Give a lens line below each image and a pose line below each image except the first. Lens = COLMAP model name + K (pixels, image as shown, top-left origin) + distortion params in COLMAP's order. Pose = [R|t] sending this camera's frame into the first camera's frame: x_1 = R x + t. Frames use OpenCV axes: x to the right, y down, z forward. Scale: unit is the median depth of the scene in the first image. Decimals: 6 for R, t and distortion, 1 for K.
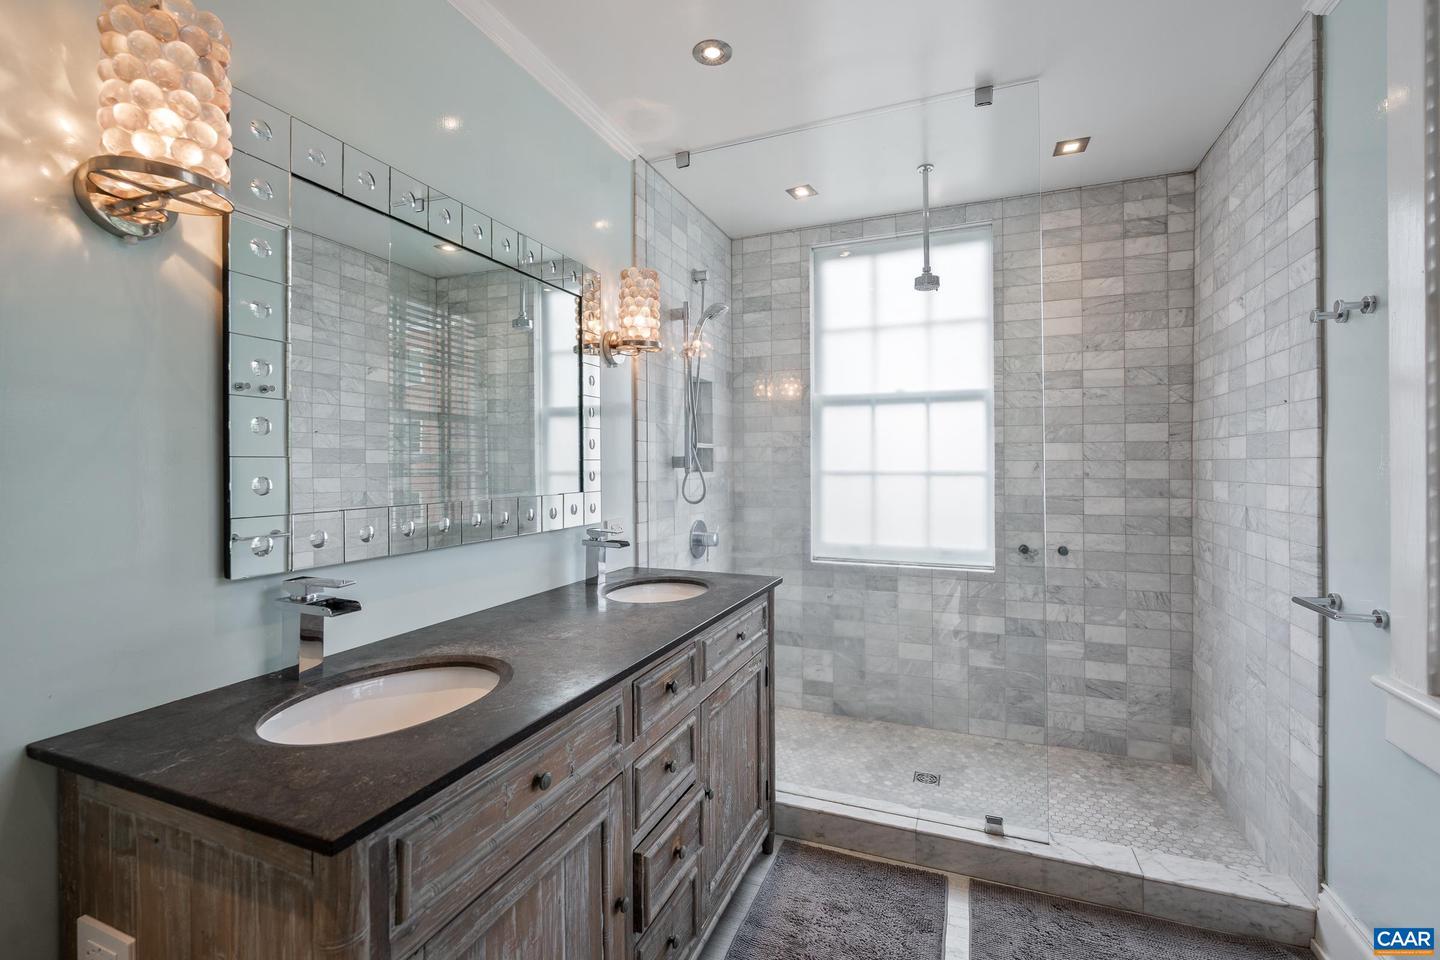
lens RADIAL K [[637.5, 0, 719.0], [0, 637.5, 466.3], [0, 0, 1]] dist [-0.007140, -0.000813]
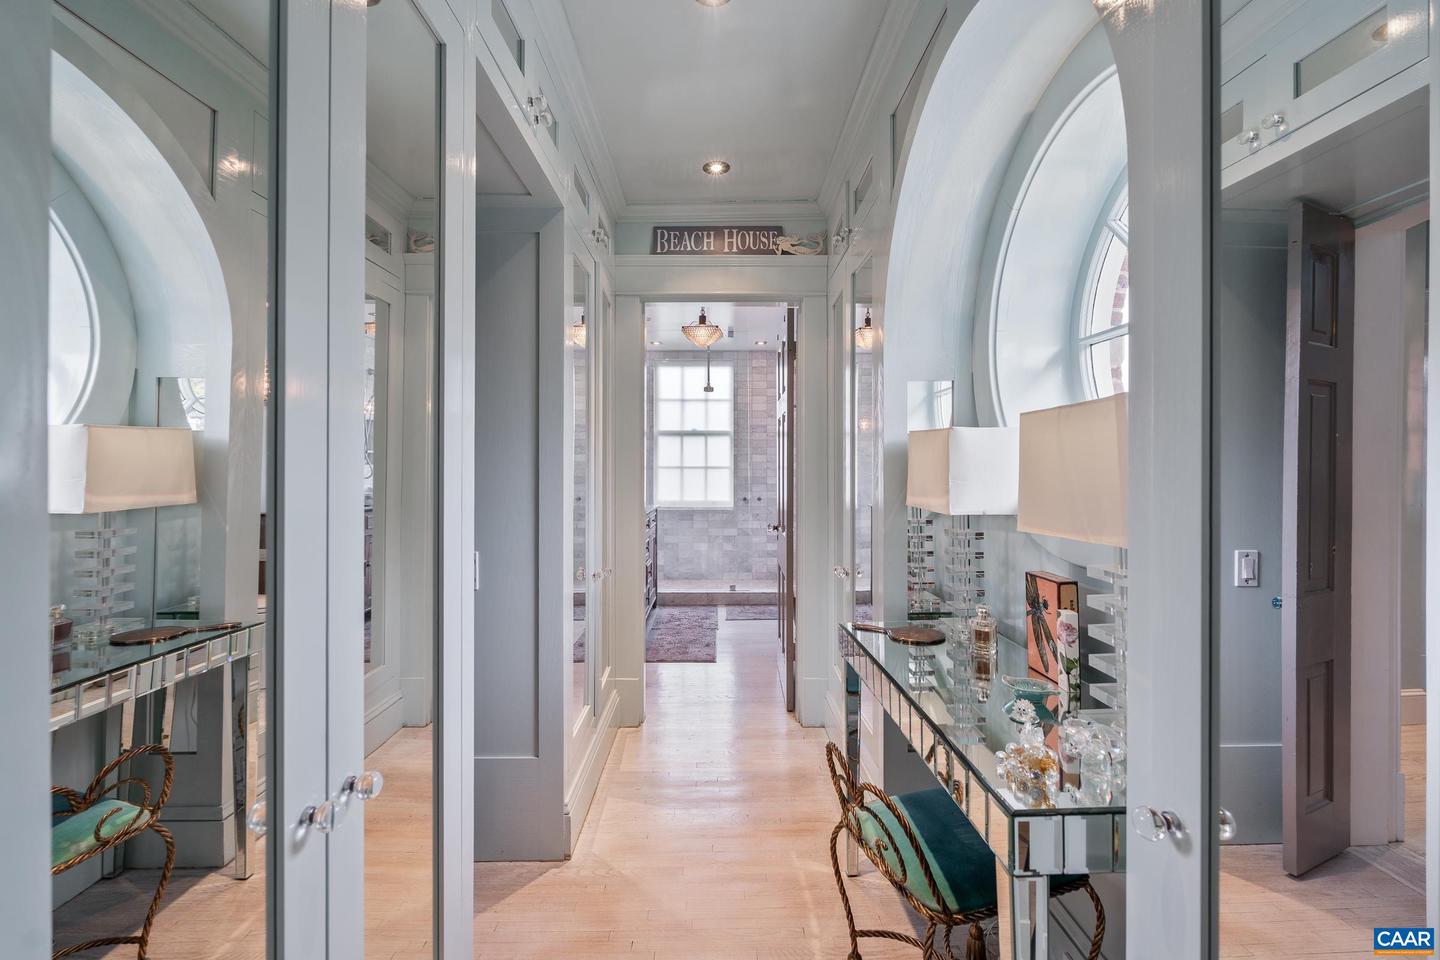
lens RADIAL K [[637.5, 0, 720.3], [0, 637.5, 473.5], [0, 0, 1]] dist [-0.007140, -0.000813]
pose [[0.921583, 0.004622, 0.388153, -0.503105], [-0.005747, 0.999982, 0.001737, 0.027793], [-0.388138, -0.003832, 0.921593, -1.101219]]
